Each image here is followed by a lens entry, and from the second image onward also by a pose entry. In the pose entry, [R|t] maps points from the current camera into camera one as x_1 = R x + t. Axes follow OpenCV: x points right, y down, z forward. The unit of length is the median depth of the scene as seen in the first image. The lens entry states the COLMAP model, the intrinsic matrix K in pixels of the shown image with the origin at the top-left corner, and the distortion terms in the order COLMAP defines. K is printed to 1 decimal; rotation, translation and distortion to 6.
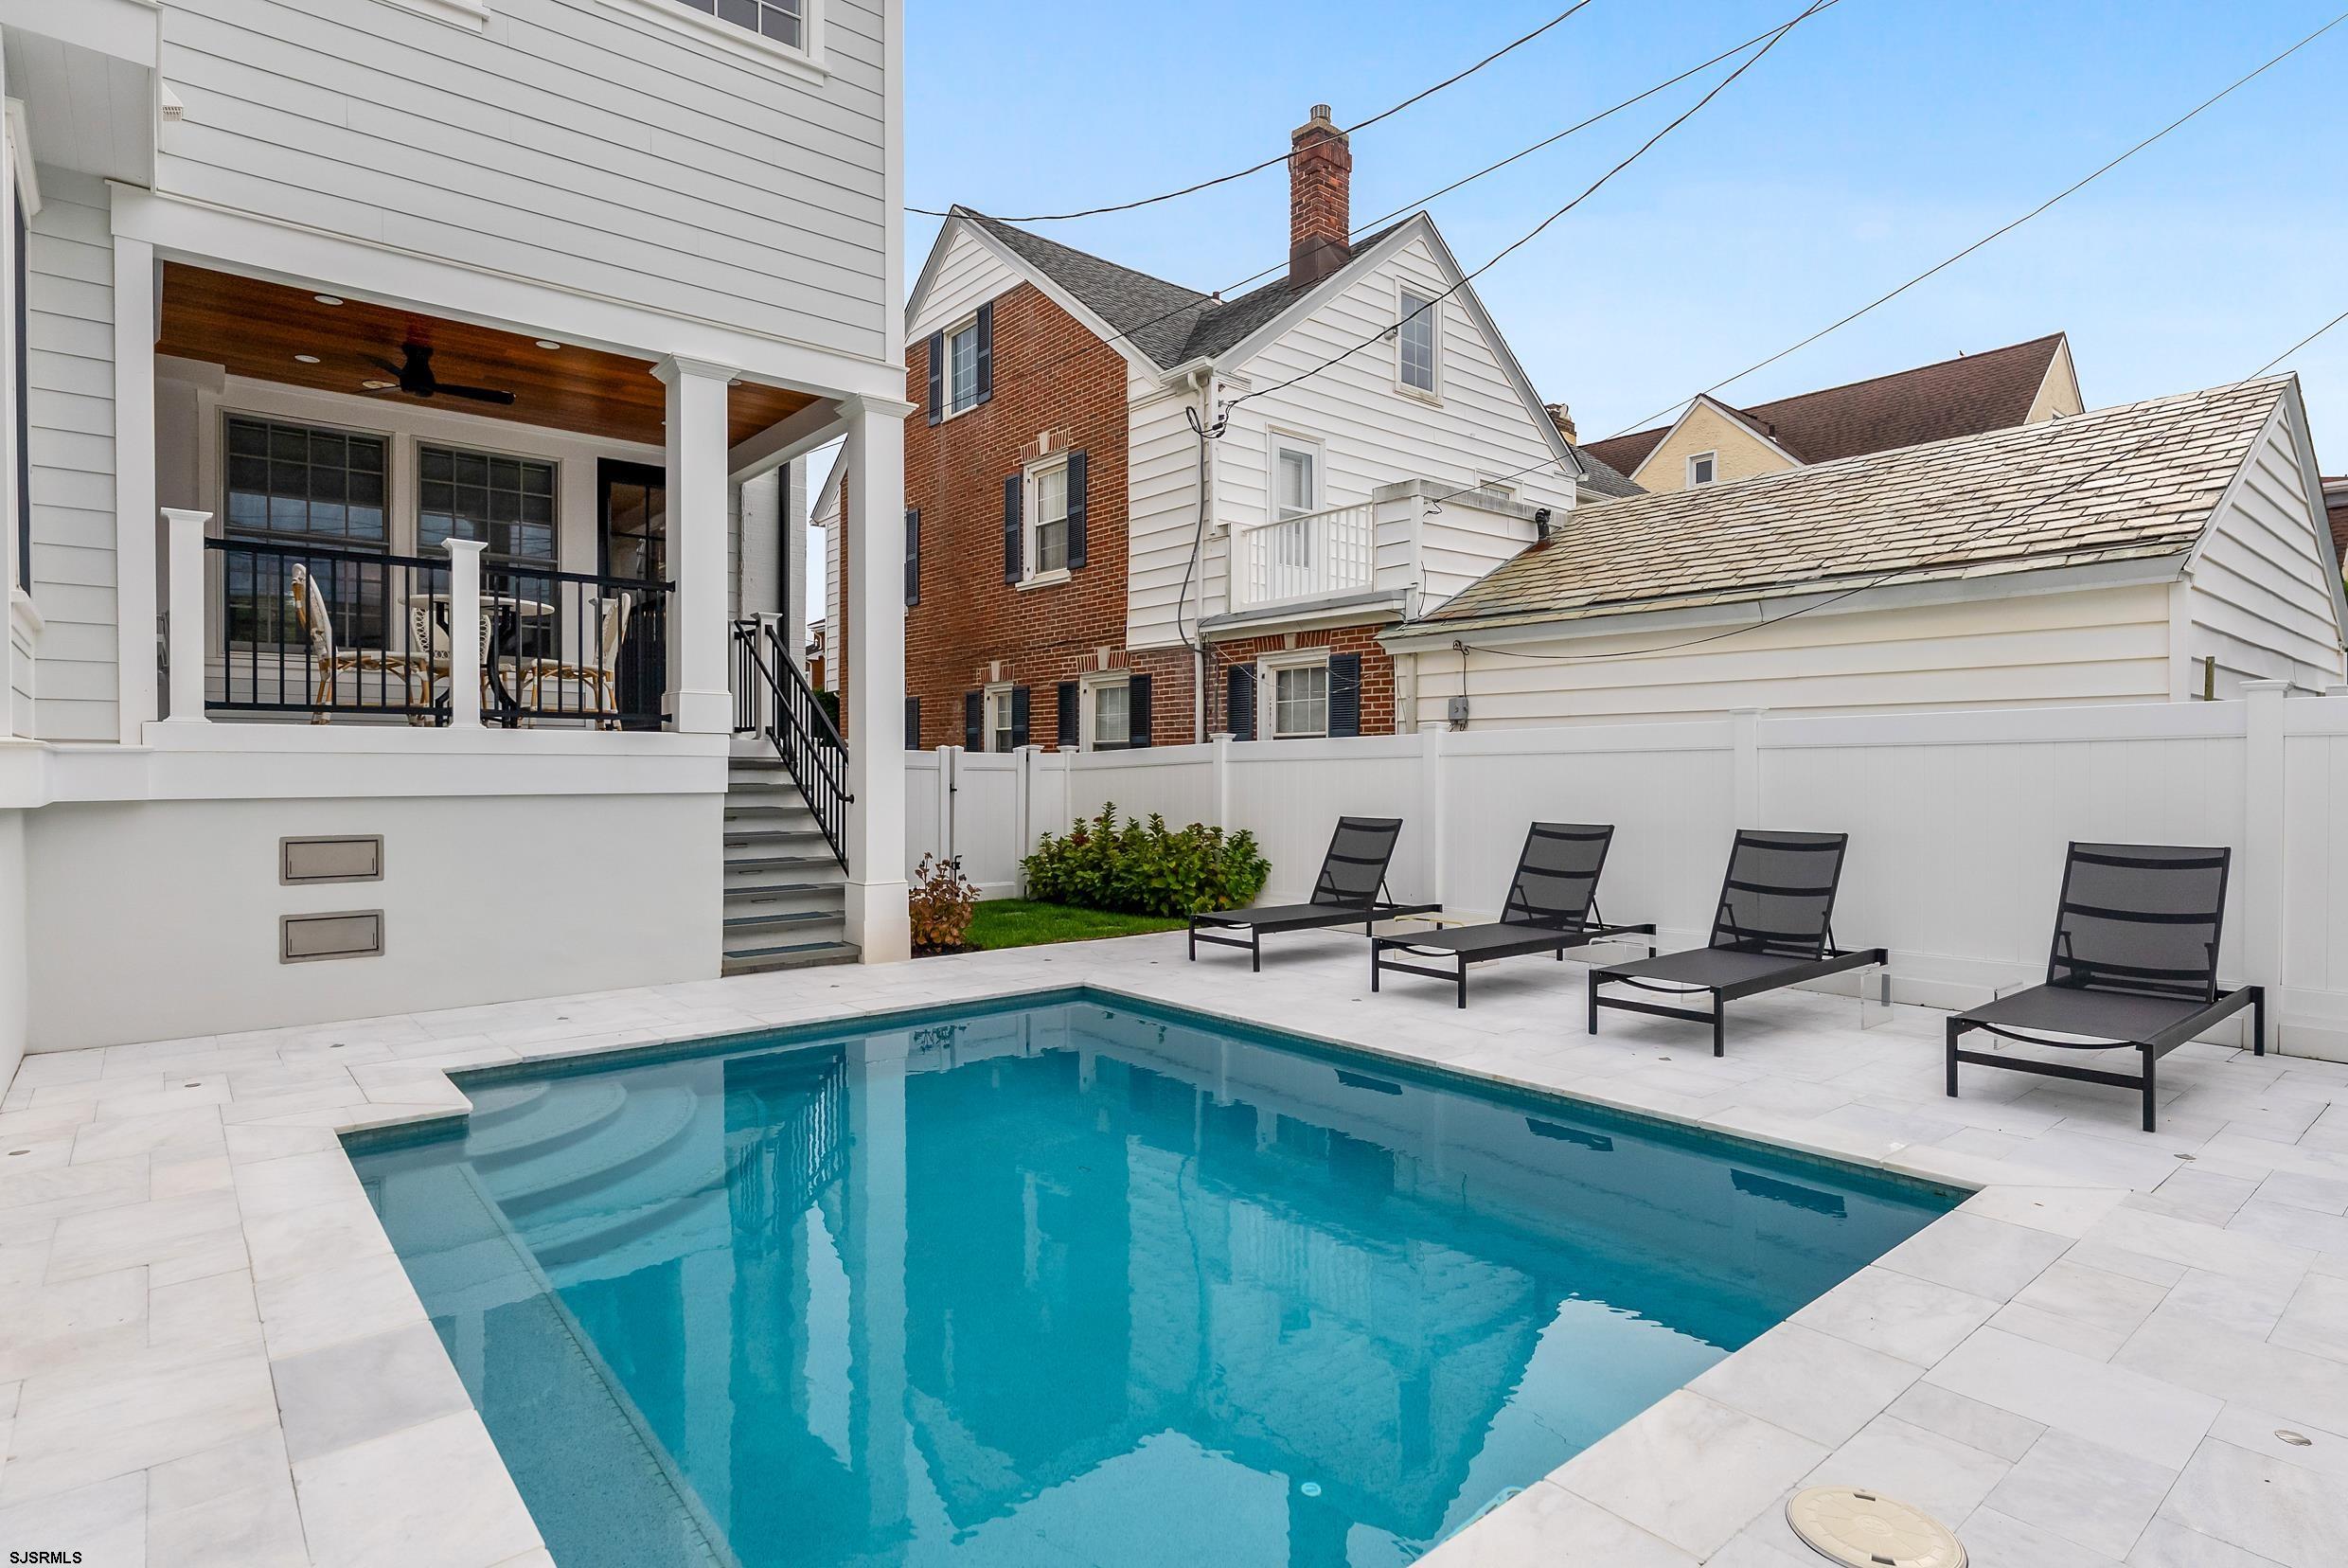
lens RADIAL K [[1213.9, 0, 1175.5], [0, 1213.9, 777.4], [0, 0, 1]] dist [0.007300, -0.000602]
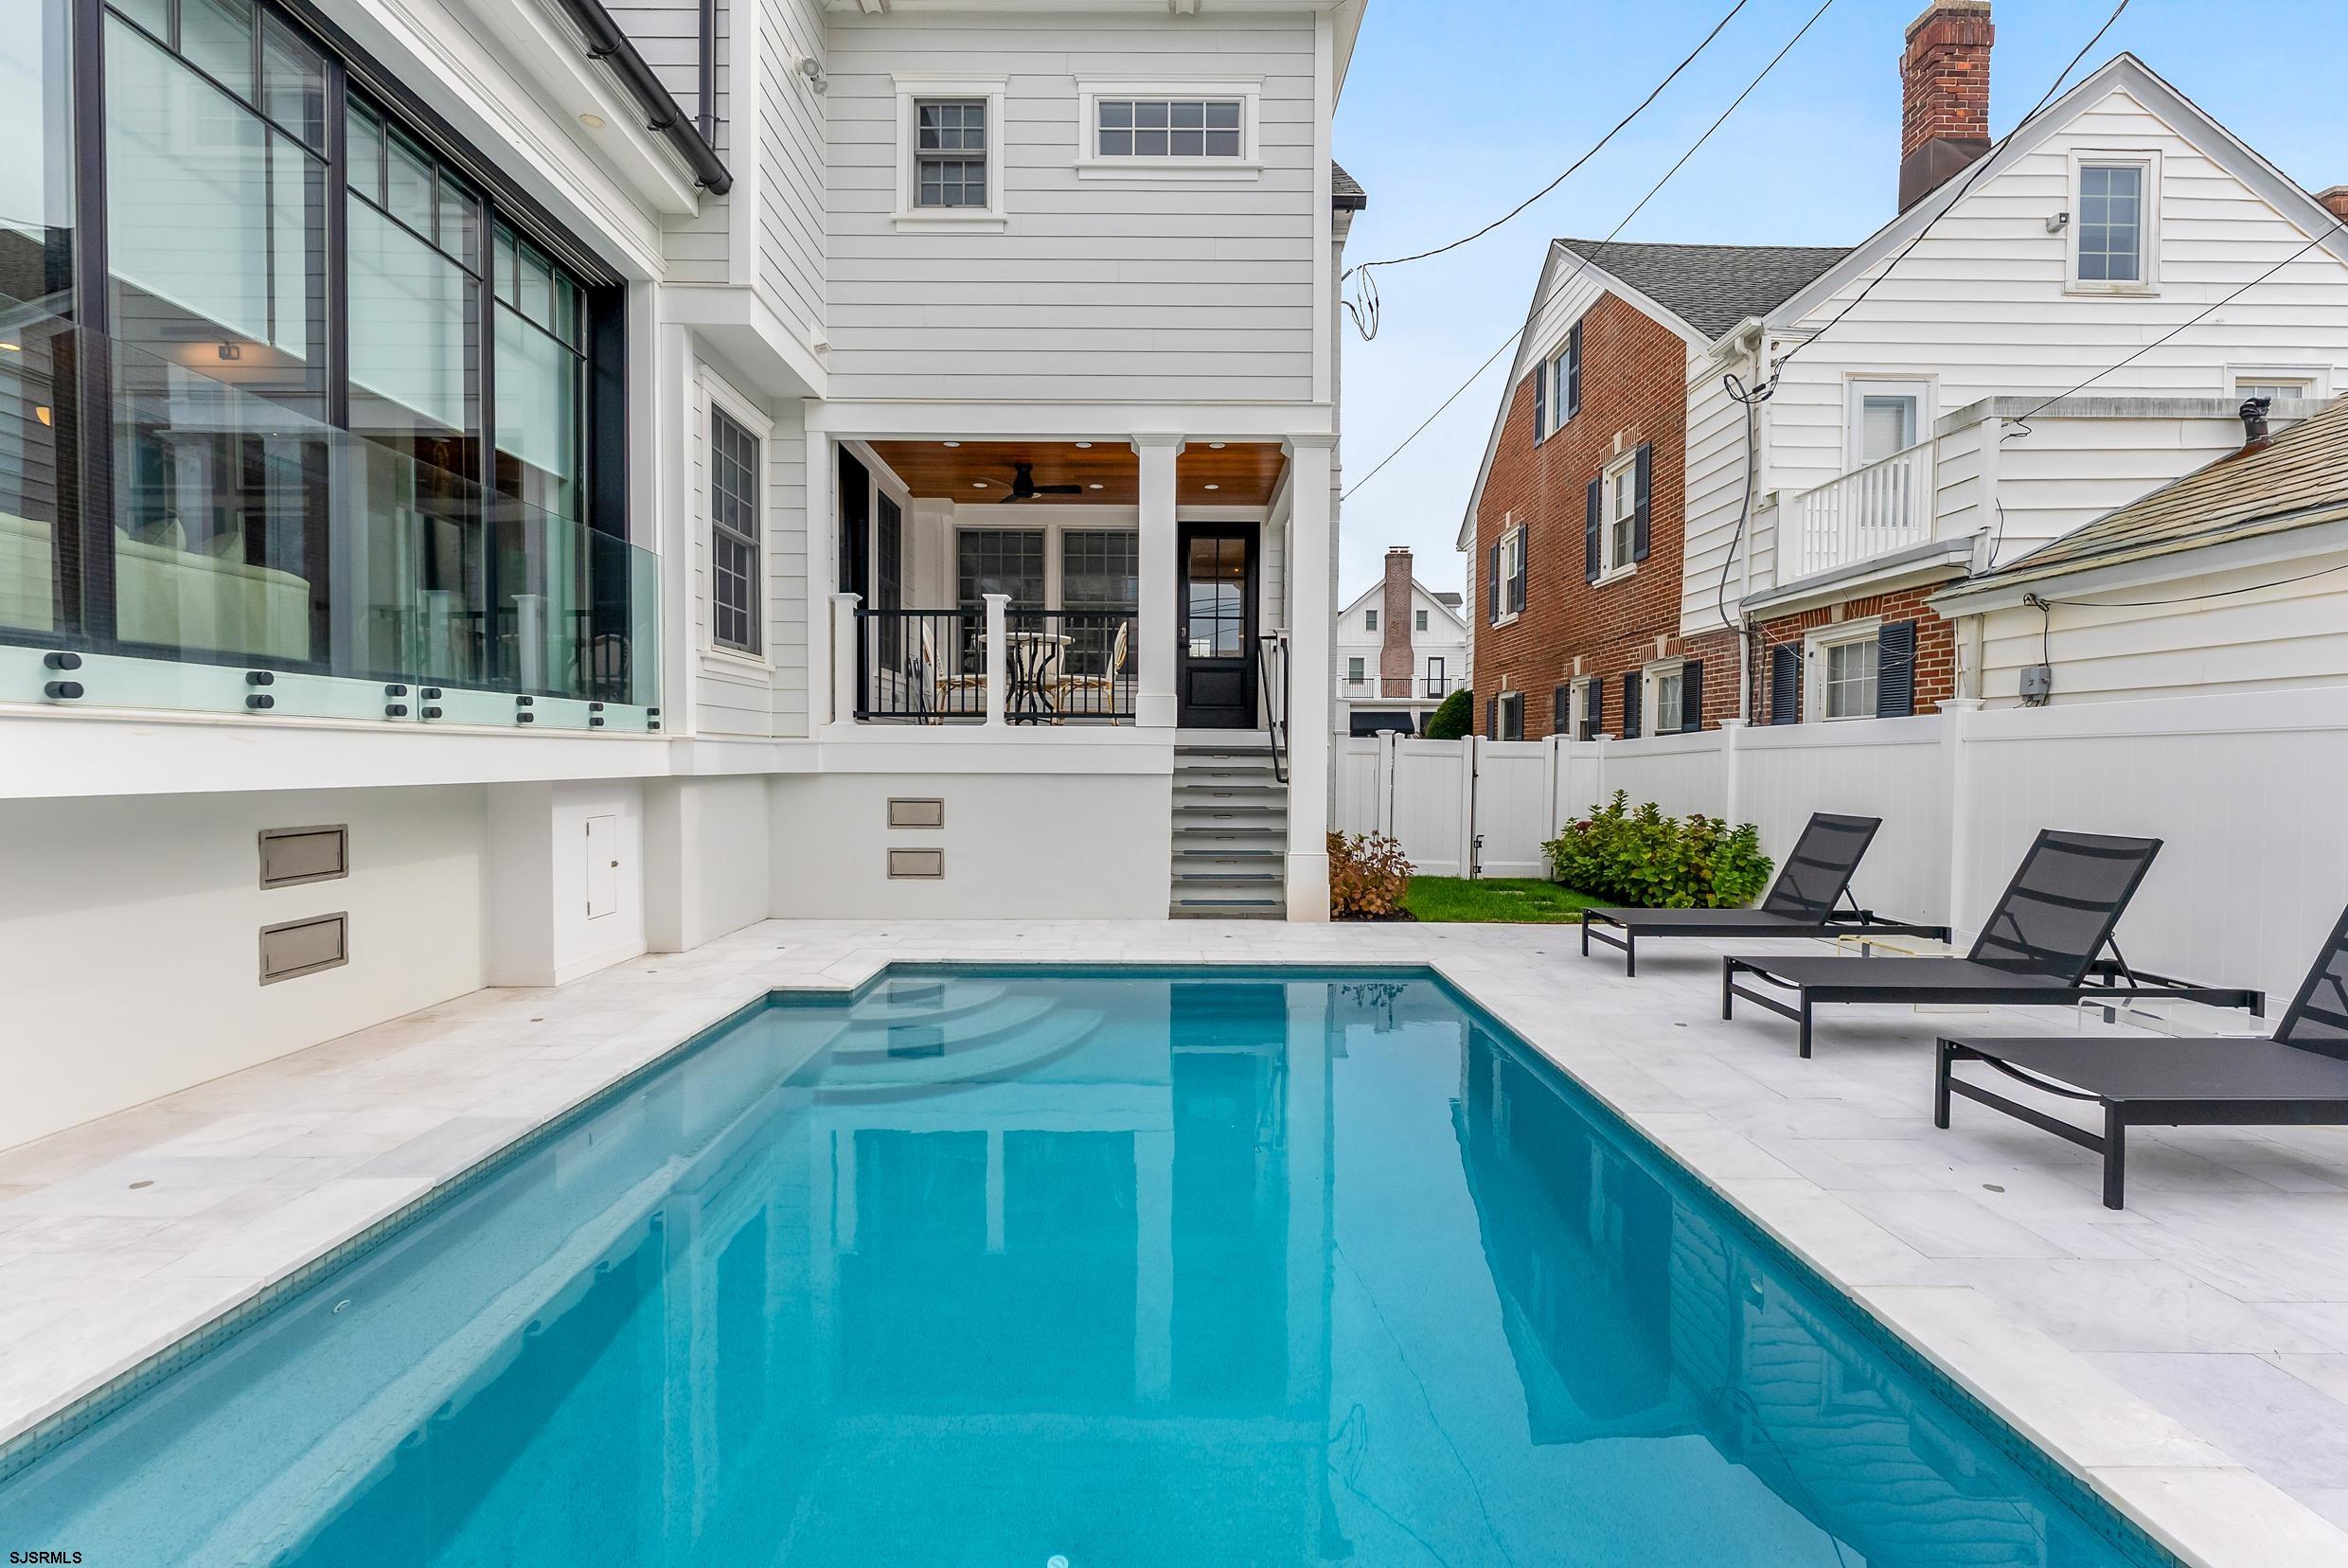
lens RADIAL K [[989.0, 0, 1173.0], [0, 989.0, 780.6], [0, 0, 1]] dist [-0.003760, 0.001035]
pose [[0.770113, 0.018726, -0.637633, 0.200087], [-0.008341, 0.999779, 0.019288, -0.000131], [0.637853, -0.009536, 0.770099, 0.147751]]
